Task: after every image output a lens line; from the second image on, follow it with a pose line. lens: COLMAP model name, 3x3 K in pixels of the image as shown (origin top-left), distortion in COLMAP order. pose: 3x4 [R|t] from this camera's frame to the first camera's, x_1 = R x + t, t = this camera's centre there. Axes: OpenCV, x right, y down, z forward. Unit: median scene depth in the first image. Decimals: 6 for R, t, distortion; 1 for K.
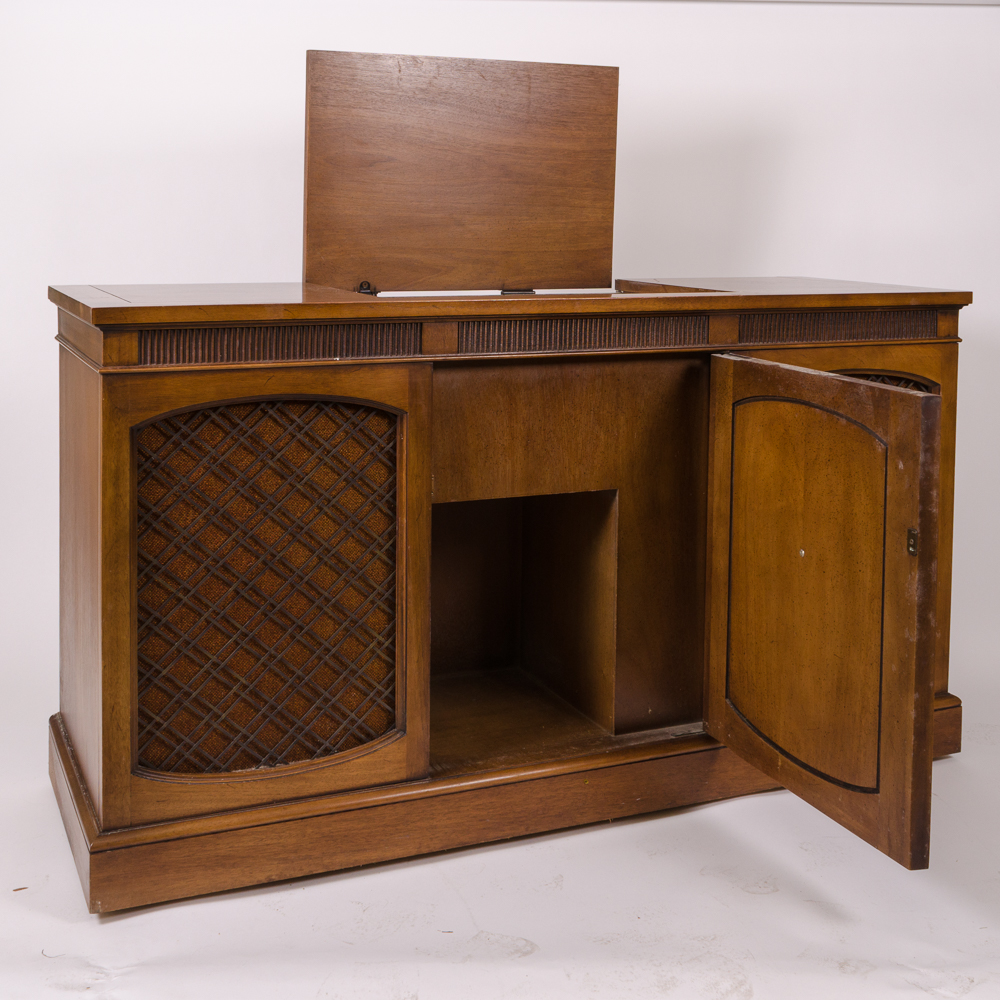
lens RADIAL K [[1422.8, 0, 547.3], [0, 1422.8, 442.6], [0, 0, 1]] dist [0.007363, -0.012370]
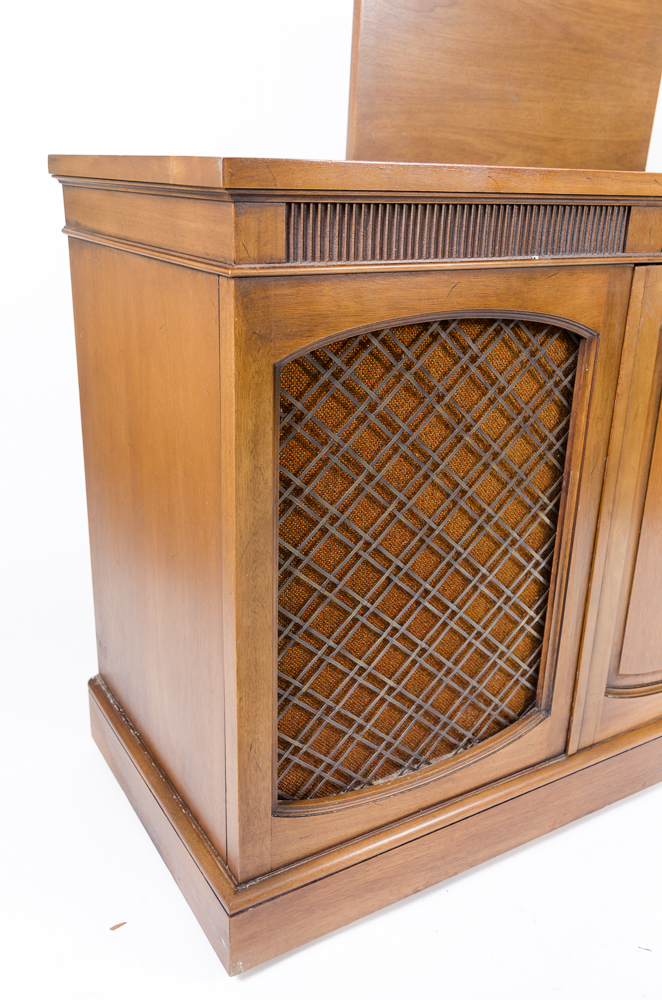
lens RADIAL K [[869.3, 0, 388.1], [0, 869.3, 567.4], [0, 0, 1]] dist [0.005124, -0.000043]
pose [[0.988856, -0.042620, 0.142642, -0.283718], [0.004206, 0.965760, 0.259402, -0.022352], [-0.148814, -0.255911, 0.955177, 0.554081]]
